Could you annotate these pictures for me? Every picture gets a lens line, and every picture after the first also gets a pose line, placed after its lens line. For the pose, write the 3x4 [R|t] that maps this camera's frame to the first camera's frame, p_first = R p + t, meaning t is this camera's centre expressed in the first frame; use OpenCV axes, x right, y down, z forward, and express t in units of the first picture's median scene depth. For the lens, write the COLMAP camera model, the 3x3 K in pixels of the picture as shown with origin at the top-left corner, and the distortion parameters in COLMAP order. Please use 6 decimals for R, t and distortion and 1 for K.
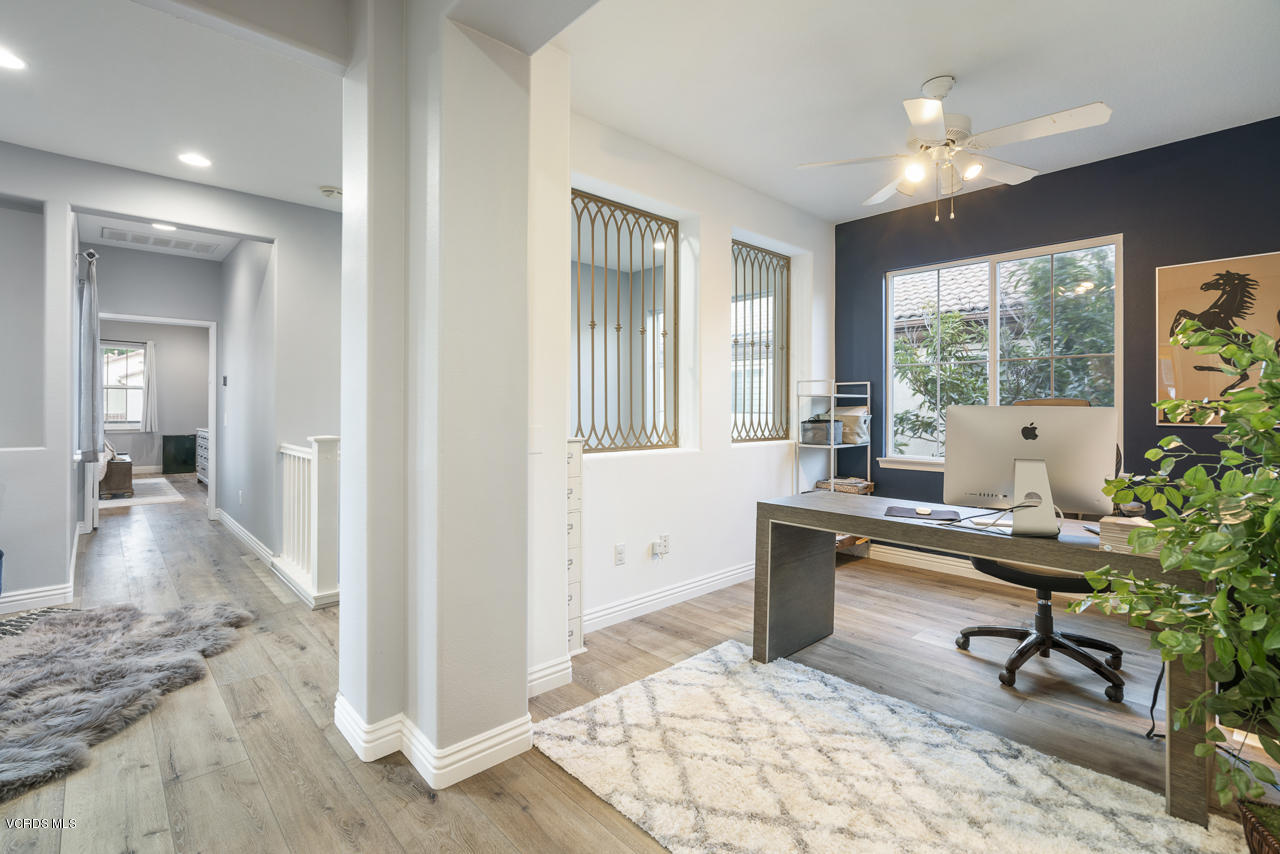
lens RADIAL K [[588.1, 0, 643.6], [0, 588.1, 417.3], [0, 0, 1]] dist [-0.000449, 0.000099]
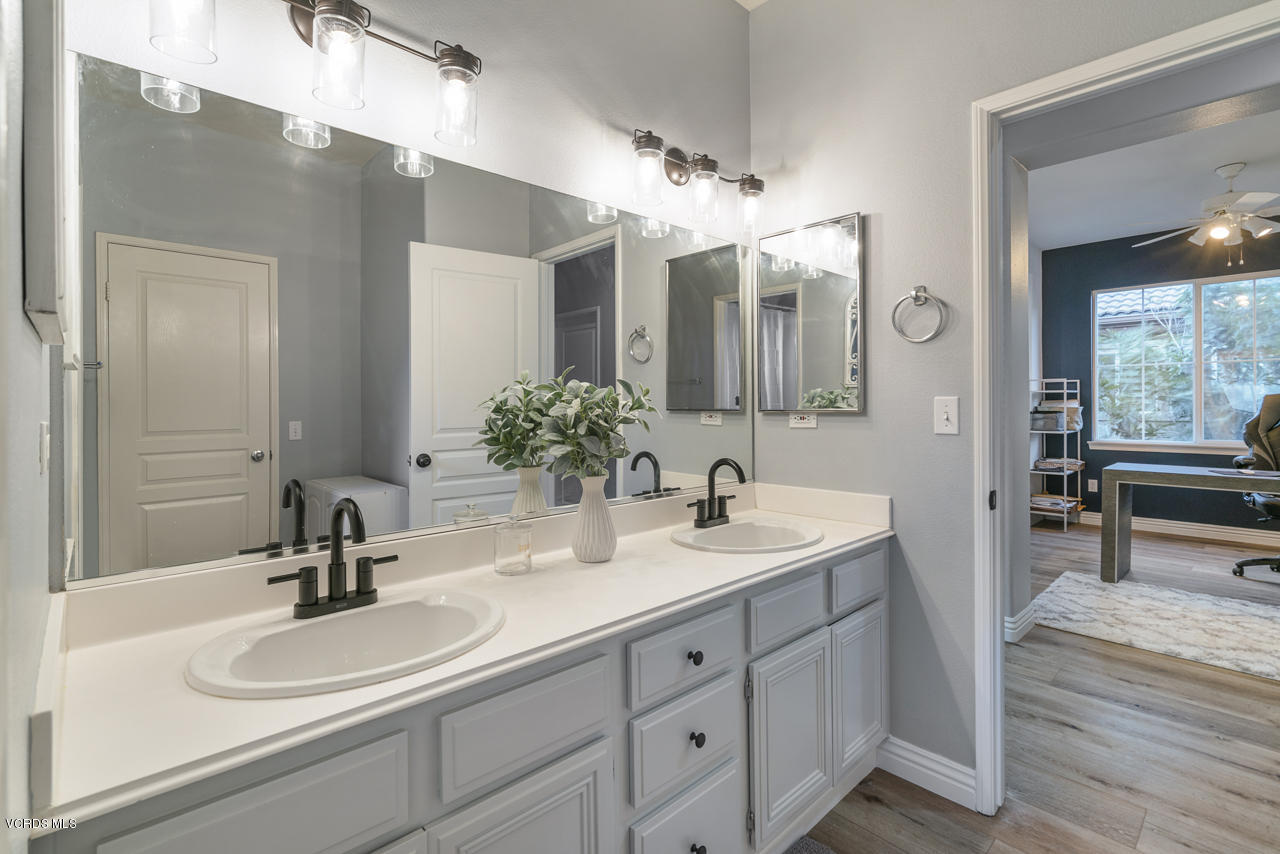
lens RADIAL K [[588.1, 0, 636.4], [0, 588.1, 421.0], [0, 0, 1]] dist [-0.000449, 0.000099]
pose [[0.999934, -0.010388, -0.004818, -0.855771], [0.010465, 0.999813, 0.016241, -0.006079], [0.004648, -0.016290, 0.999857, -0.378731]]
